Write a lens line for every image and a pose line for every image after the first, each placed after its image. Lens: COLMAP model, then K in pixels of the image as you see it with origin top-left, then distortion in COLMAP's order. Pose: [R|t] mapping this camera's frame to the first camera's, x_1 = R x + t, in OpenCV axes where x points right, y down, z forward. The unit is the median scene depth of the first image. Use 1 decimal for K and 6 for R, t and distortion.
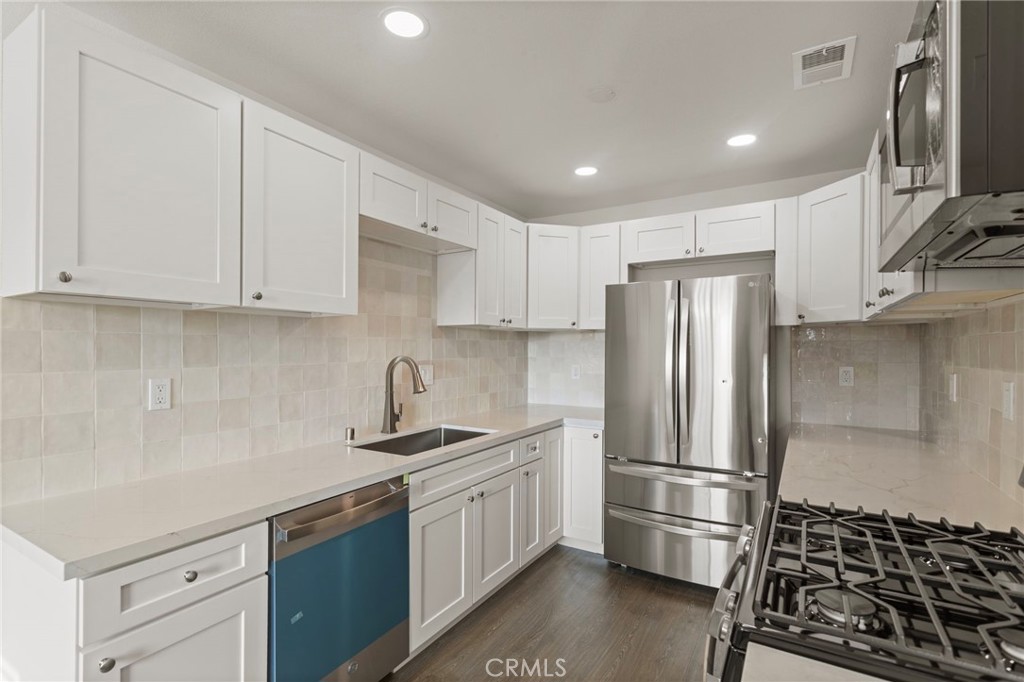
lens RADIAL K [[484.2, 0, 508.7], [0, 484.2, 347.8], [0, 0, 1]] dist [0.003429, 0.003406]
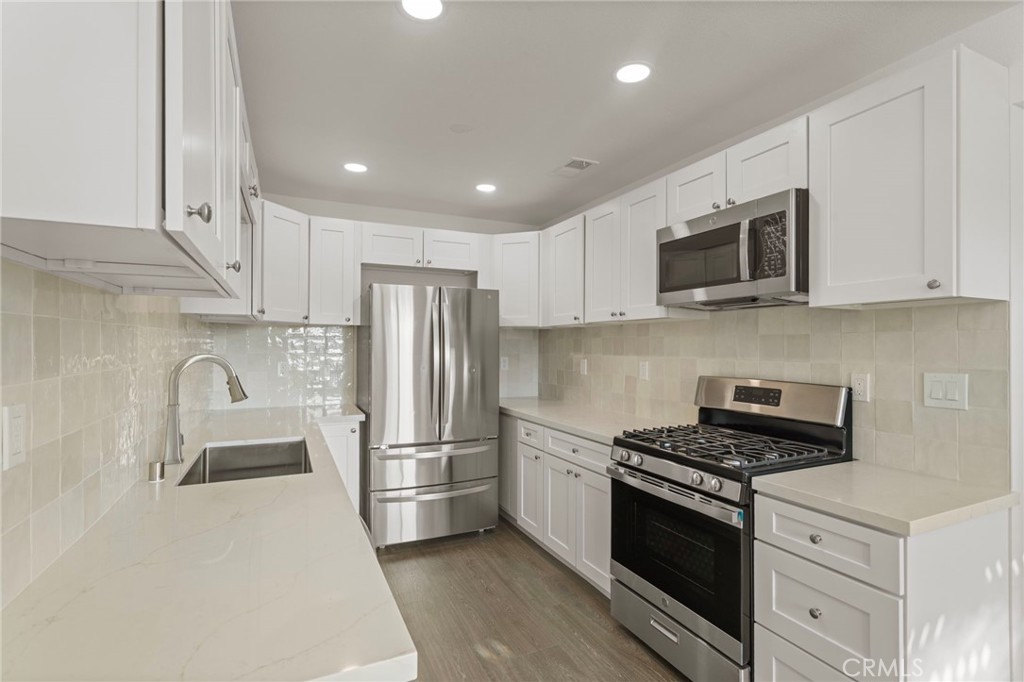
lens RADIAL K [[484.2, 0, 506.0], [0, 484.2, 344.6], [0, 0, 1]] dist [0.003429, 0.003406]
pose [[0.555478, 0.002409, 0.831528, -0.516583], [-0.003433, 0.999994, -0.000603, 0.001989], [-0.831524, -0.002519, 0.555483, 0.188162]]
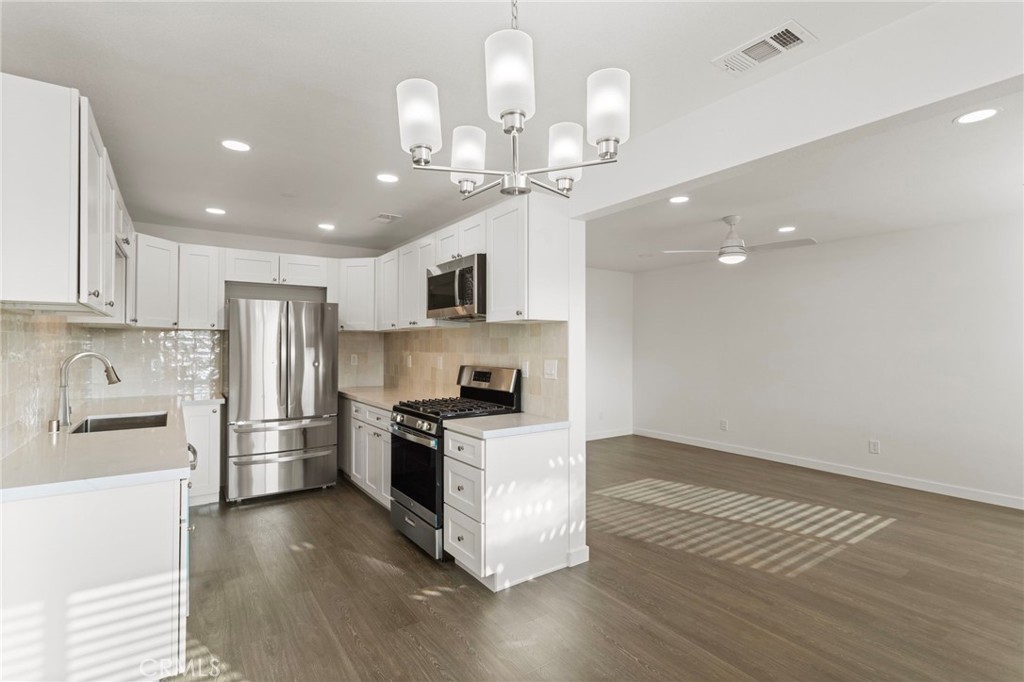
lens RADIAL K [[484.2, 0, 504.9], [0, 484.2, 340.7], [0, 0, 1]] dist [0.003429, 0.003406]
pose [[0.409656, 0.008795, 0.912198, -0.744901], [-0.000727, 0.999956, -0.009315, 0.002331], [-0.912240, 0.003153, 0.409645, -0.270377]]
